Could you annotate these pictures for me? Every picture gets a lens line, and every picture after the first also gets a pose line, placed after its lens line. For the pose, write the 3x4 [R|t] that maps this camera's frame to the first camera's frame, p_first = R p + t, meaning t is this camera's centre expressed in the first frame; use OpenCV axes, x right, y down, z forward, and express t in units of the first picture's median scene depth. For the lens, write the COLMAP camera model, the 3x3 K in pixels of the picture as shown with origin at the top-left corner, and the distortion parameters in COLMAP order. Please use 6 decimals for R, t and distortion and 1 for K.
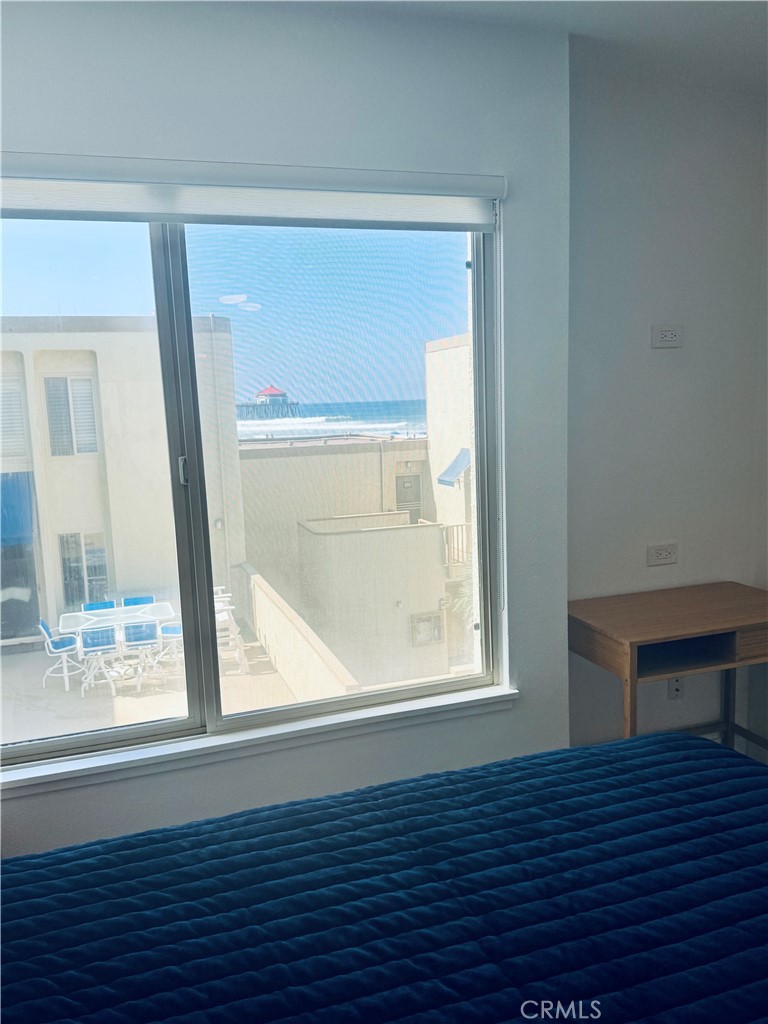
lens RADIAL K [[823.3, 0, 384.0], [0, 823.3, 512.0], [0, 0, 1]] dist [0.108646, 0.000847]
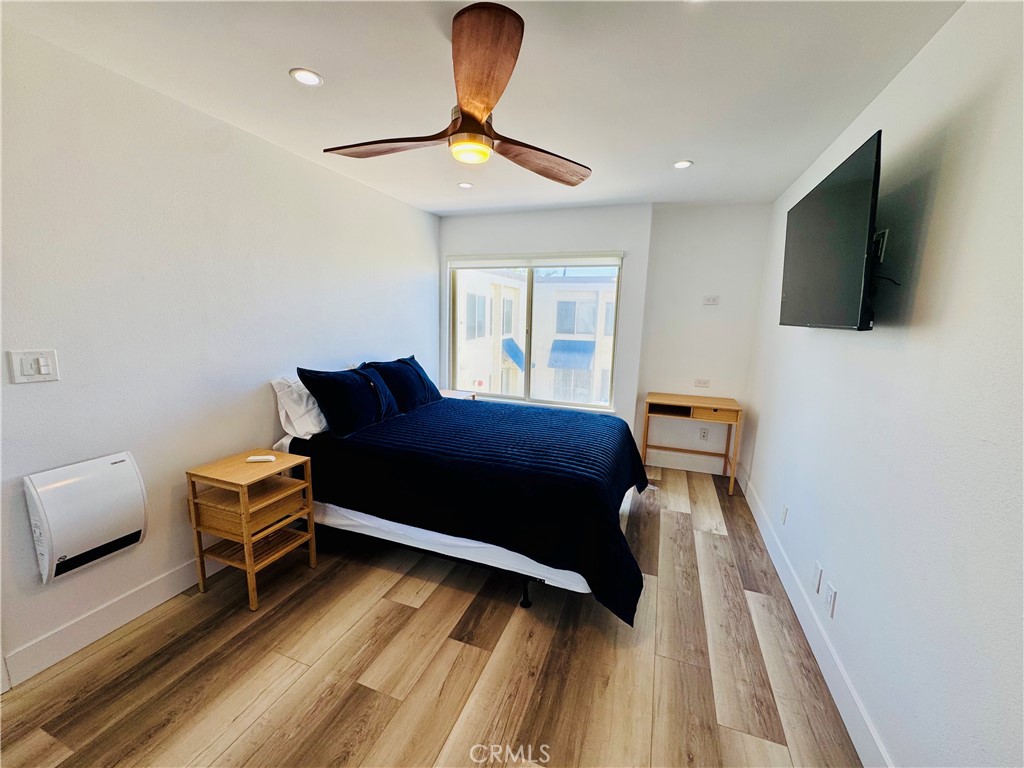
lens RADIAL K [[411.1, 0, 512.0], [0, 411.1, 384.0], [0, 0, 1]] dist [-0.000105, -0.000121]
pose [[0.773601, 0.160052, -0.613127, 0.785060], [-0.137412, 0.986924, 0.084251, 0.031500], [0.618594, 0.019074, 0.785479, -0.455938]]
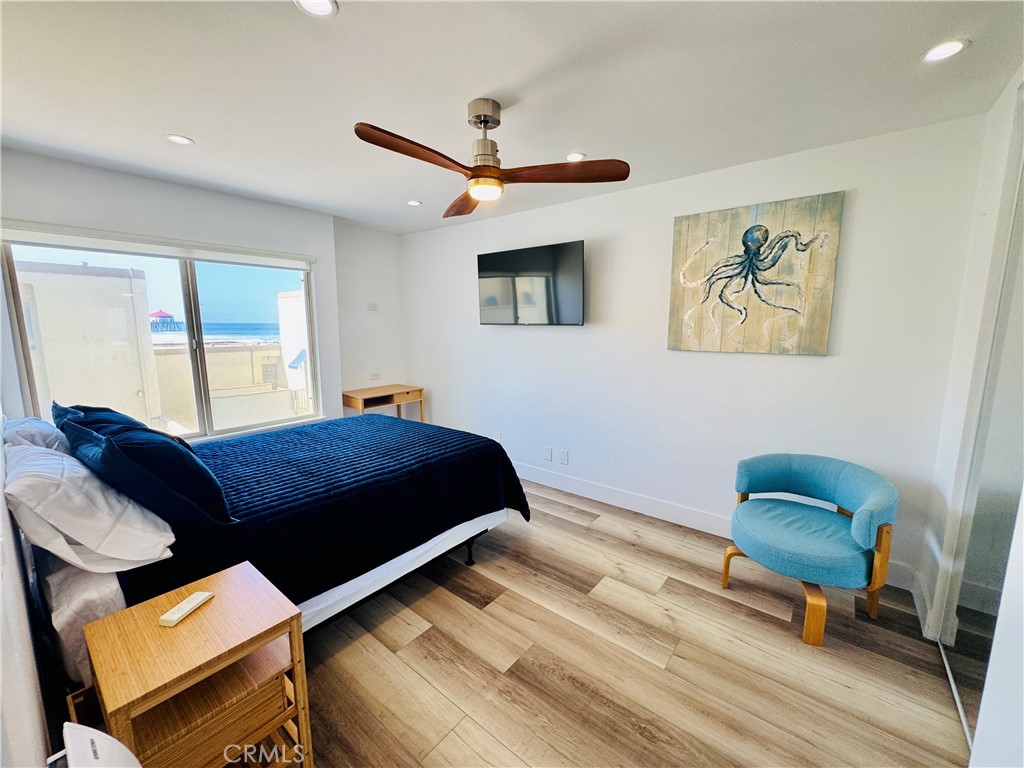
lens RADIAL K [[411.1, 0, 512.0], [0, 411.1, 384.0], [0, 0, 1]] dist [-0.000178, 0.000094]
pose [[0.844165, -0.039806, 0.534604, -0.070397], [0.038812, 0.999161, 0.013112, 0.095245], [-0.534677, 0.009680, 0.845001, -0.681497]]
